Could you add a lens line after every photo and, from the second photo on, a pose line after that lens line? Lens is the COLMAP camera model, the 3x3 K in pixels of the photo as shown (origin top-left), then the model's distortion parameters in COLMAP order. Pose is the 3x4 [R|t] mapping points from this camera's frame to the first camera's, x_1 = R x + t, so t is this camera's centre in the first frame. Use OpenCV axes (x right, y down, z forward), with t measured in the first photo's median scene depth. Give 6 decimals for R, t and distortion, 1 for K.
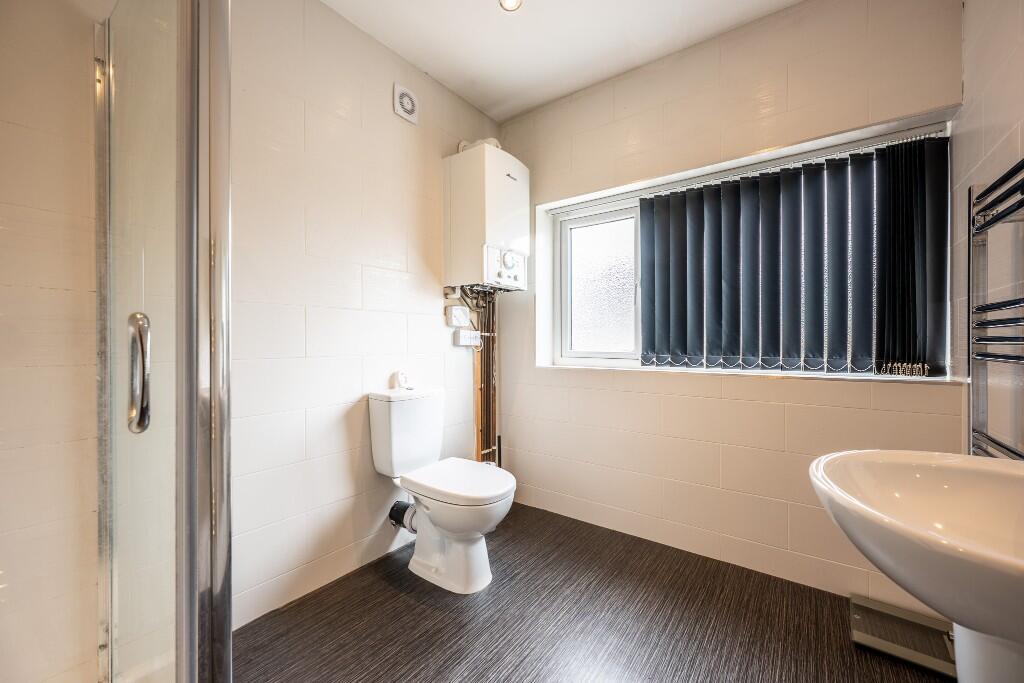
lens RADIAL K [[403.7, 0, 509.4], [0, 403.7, 341.0], [0, 0, 1]] dist [0.000897, -0.000103]
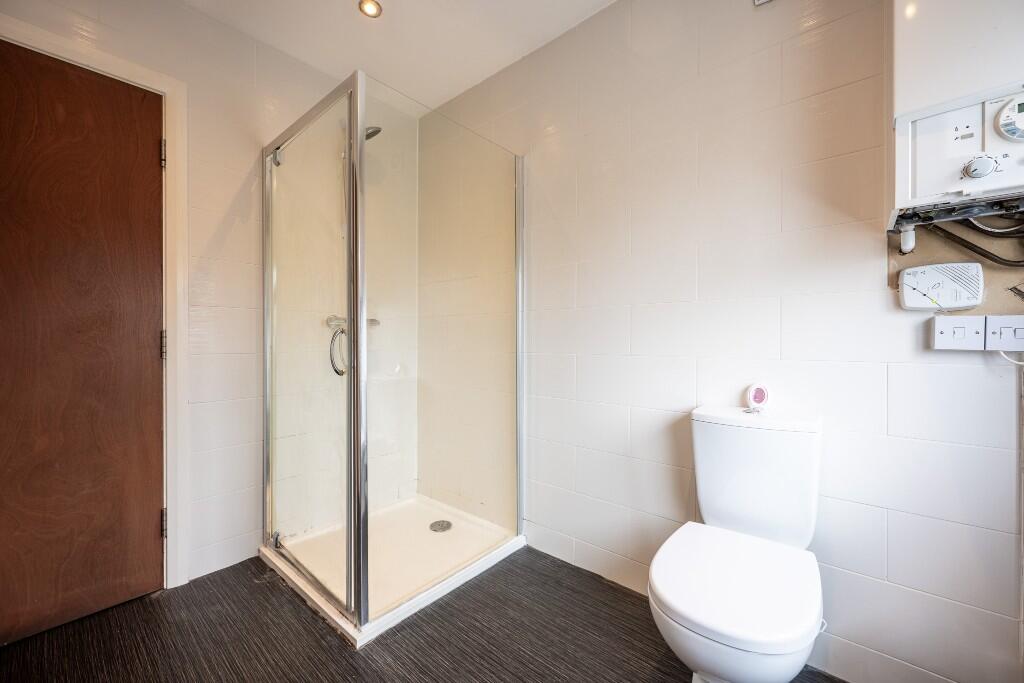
lens RADIAL K [[403.7, 0, 509.4], [0, 403.7, 341.0], [0, 0, 1]] dist [0.000897, -0.000103]
pose [[-0.091589, -0.000627, -0.995797, 0.388829], [0.000354, 1.000000, -0.000662, 0.000532], [0.995797, -0.000413, -0.091588, 0.567653]]
